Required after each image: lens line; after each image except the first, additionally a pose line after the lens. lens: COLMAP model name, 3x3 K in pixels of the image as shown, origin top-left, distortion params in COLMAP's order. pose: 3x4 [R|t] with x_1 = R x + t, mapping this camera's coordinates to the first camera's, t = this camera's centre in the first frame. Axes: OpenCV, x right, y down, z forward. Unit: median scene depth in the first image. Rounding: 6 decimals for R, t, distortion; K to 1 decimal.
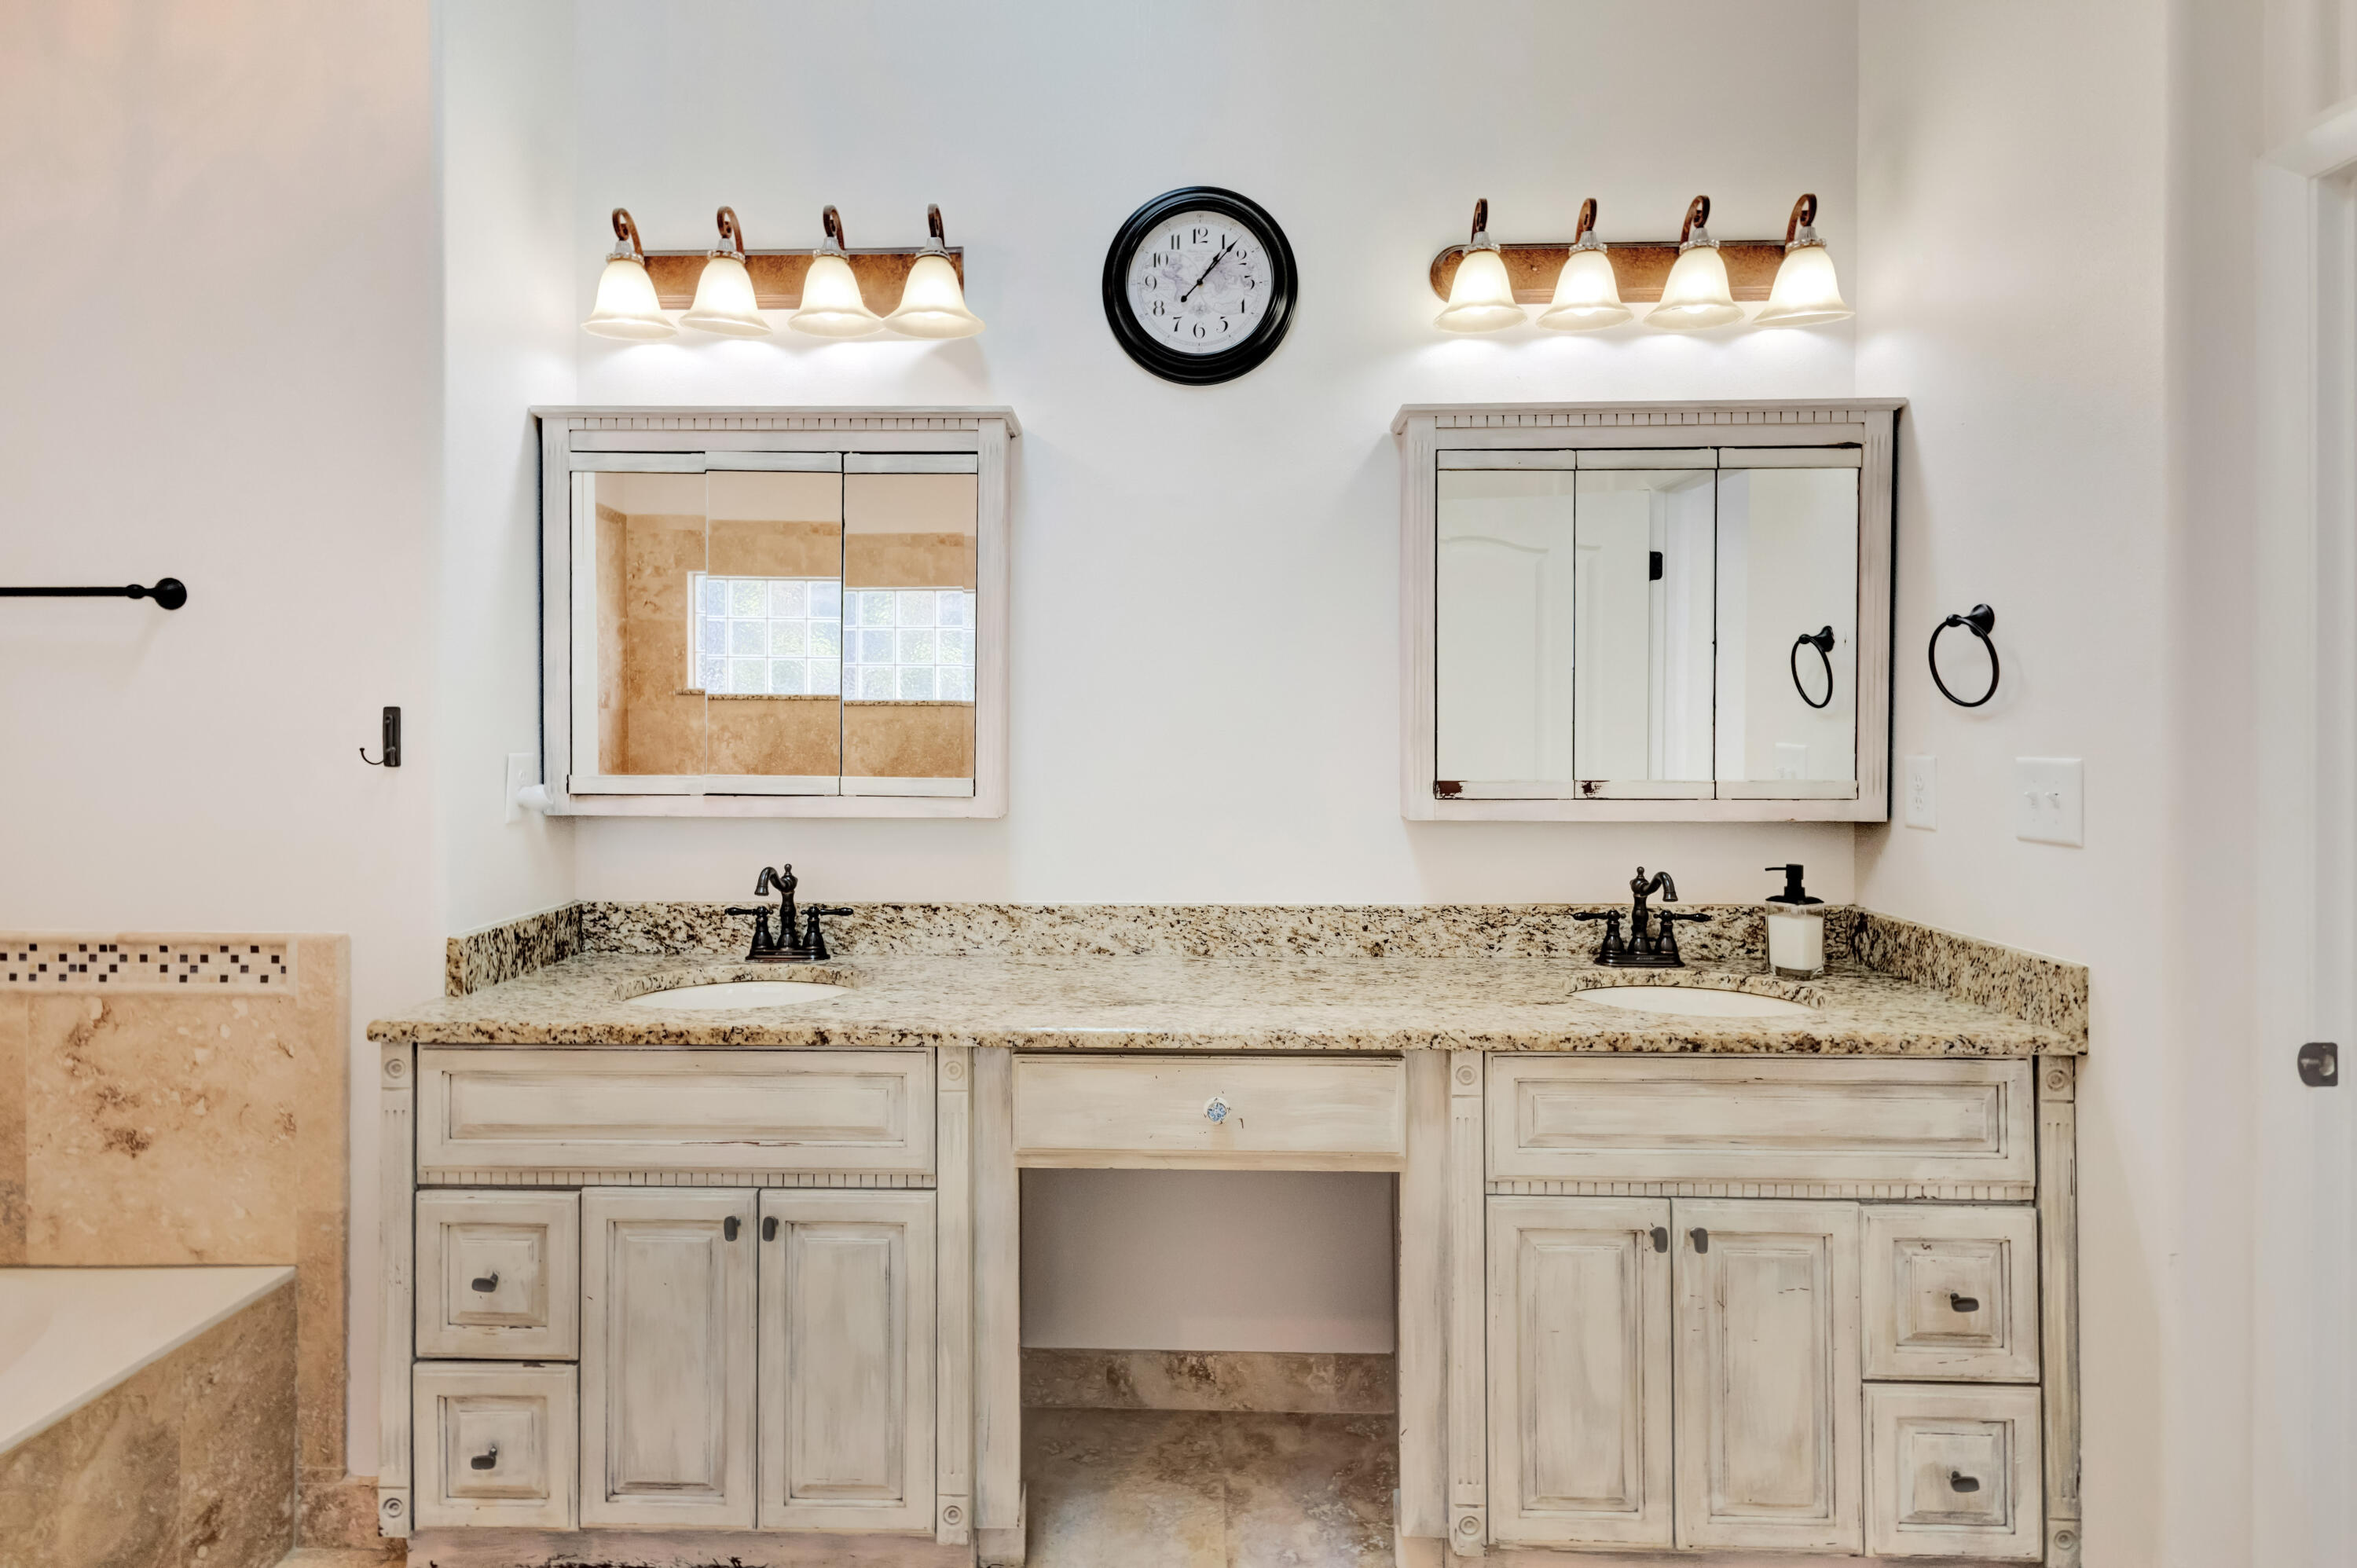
lens RADIAL K [[1103.3, 0, 1174.7], [0, 1103.3, 727.7], [0, 0, 1]] dist [0.004508, -0.000785]
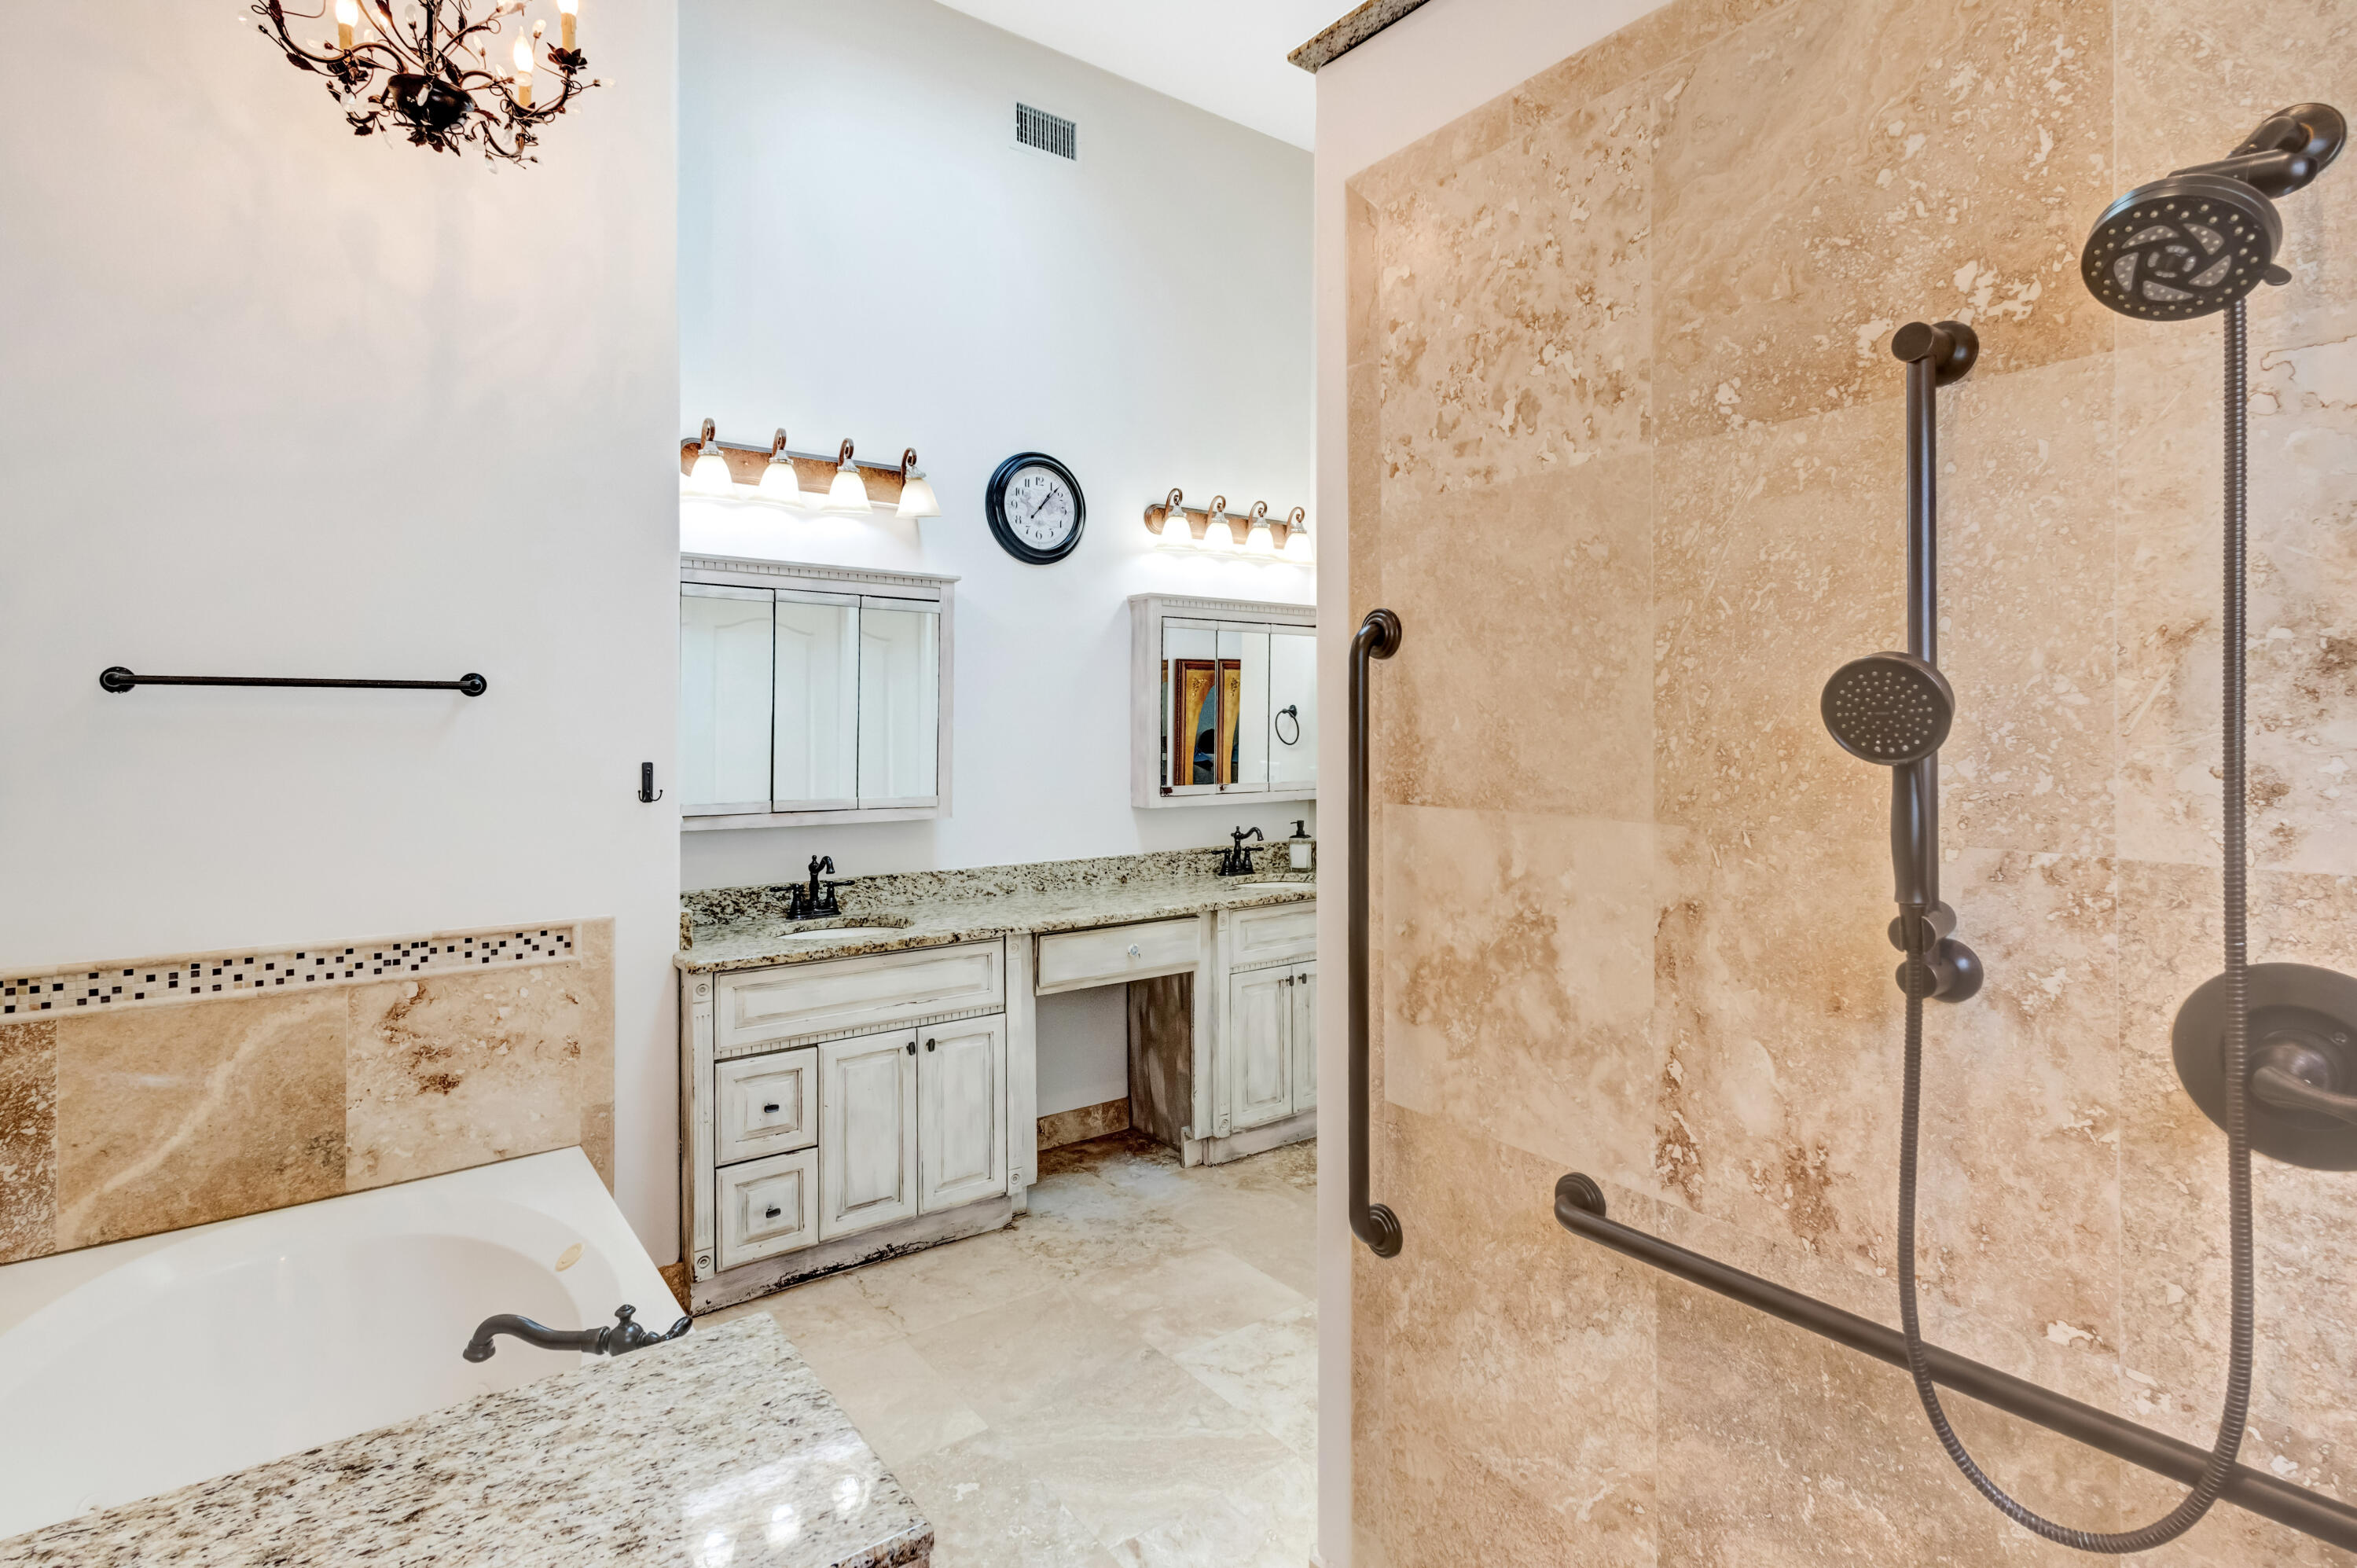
lens RADIAL K [[1103.4, 0, 1174.7], [0, 1103.4, 727.7], [0, 0, 1]] dist [0.004508, -0.000785]
pose [[0.798653, -0.001913, 0.601789, -0.966009], [-0.000037, 0.999995, 0.003229, -0.066683], [-0.601792, -0.002601, 0.798648, -0.595189]]
